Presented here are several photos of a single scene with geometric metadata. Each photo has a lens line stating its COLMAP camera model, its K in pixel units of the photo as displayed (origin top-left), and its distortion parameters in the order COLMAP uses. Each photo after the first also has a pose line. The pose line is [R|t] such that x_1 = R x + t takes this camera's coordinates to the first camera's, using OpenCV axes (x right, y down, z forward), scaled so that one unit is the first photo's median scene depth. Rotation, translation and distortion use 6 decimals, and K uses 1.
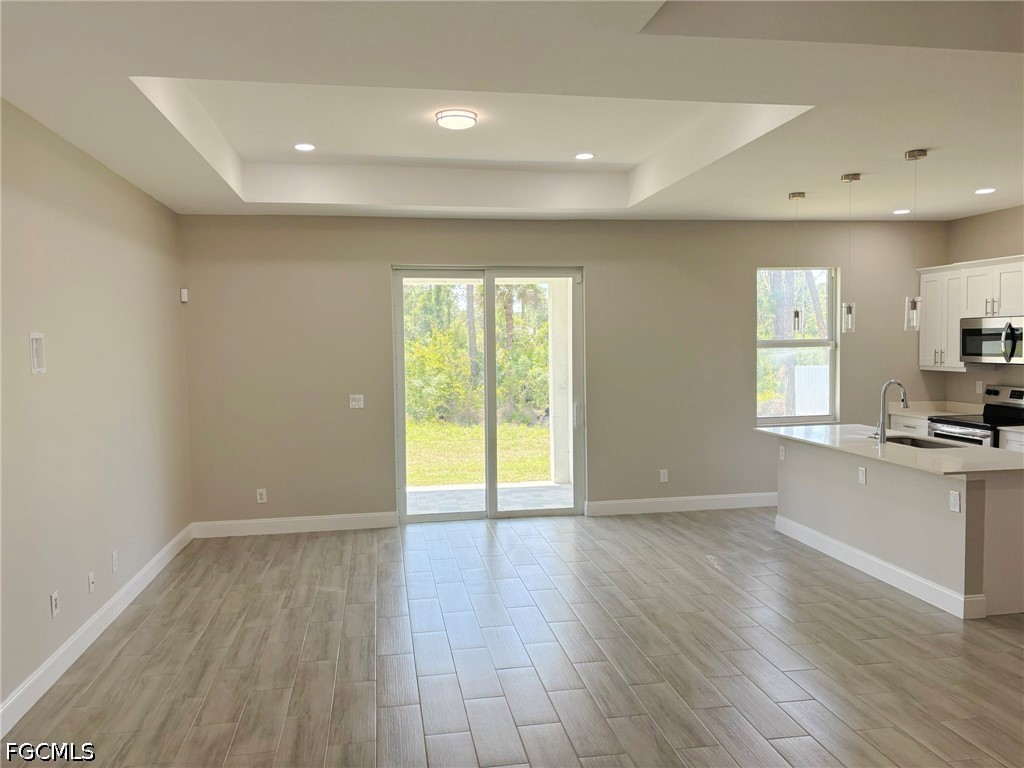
lens RADIAL K [[779.7, 0, 504.1], [0, 779.7, 385.4], [0, 0, 1]] dist [0.032003, -0.033547]
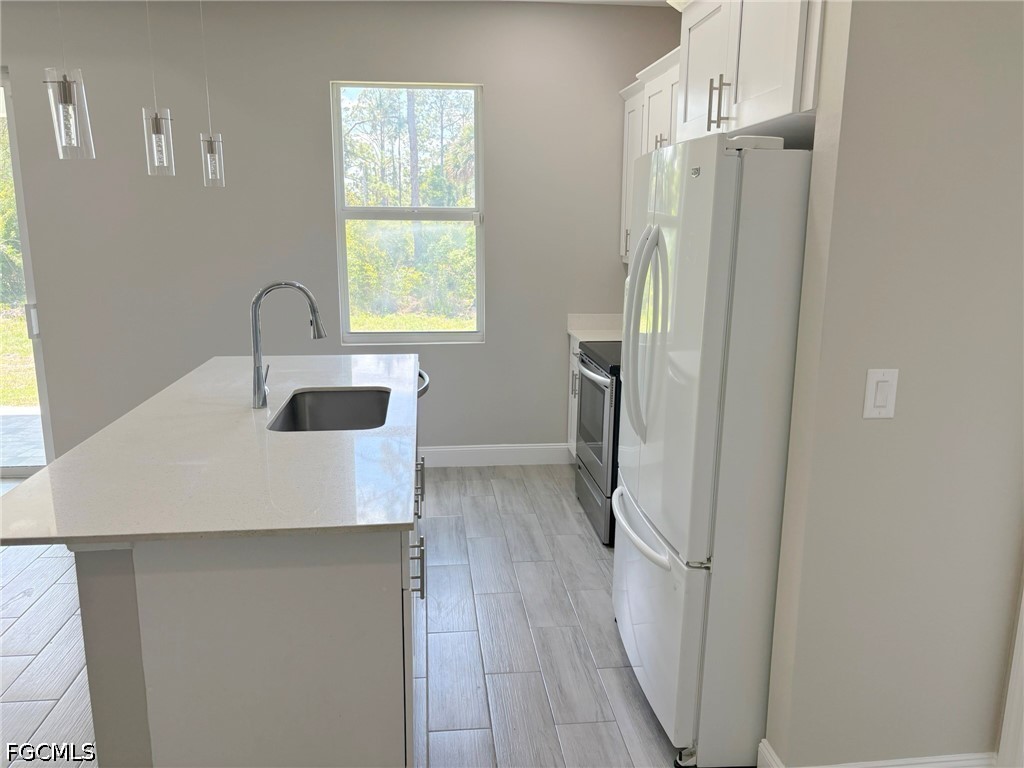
lens RADIAL K [[779.7, 0, 490.3], [0, 779.7, 391.6], [0, 0, 1]] dist [0.032003, -0.033547]
pose [[0.996361, 0.042195, -0.074052, 0.490467], [-0.030140, 0.987147, 0.156945, -0.013910], [0.079723, -0.154142, 0.984827, 0.384282]]
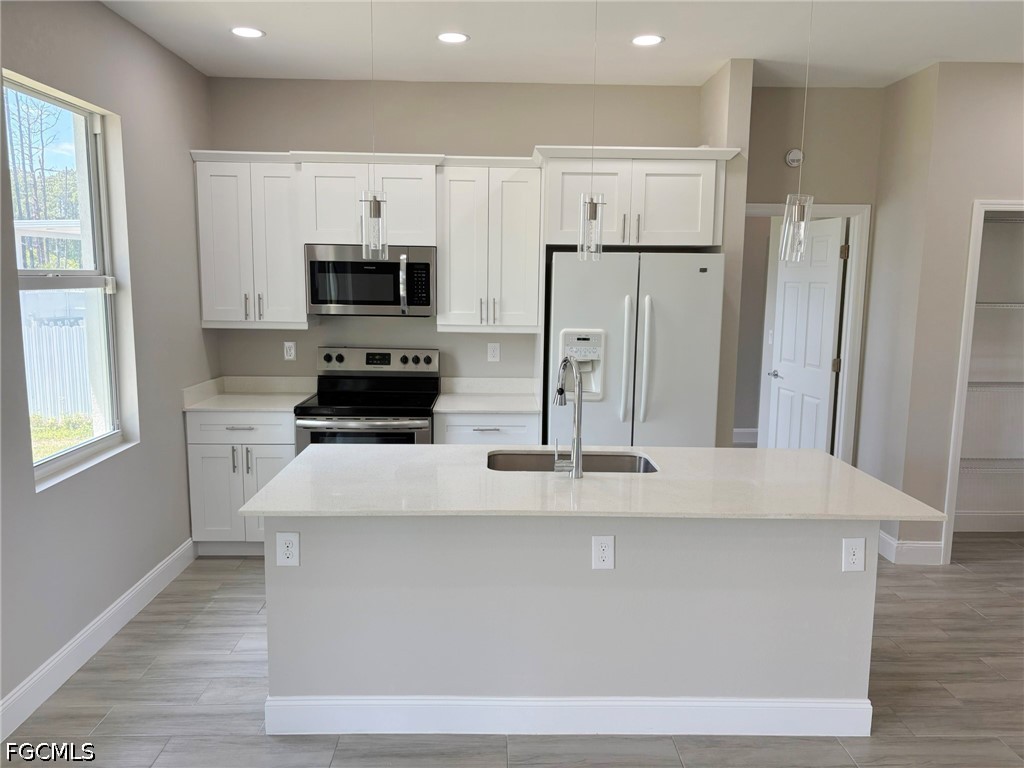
lens RADIAL K [[779.7, 0, 513.0], [0, 779.7, 388.2], [0, 0, 1]] dist [0.032003, -0.033547]
pose [[0.139734, -0.121813, 0.982668, -0.016595], [0.043730, 0.992195, 0.116776, -0.034938], [-0.989223, 0.026655, 0.143970, 0.713453]]
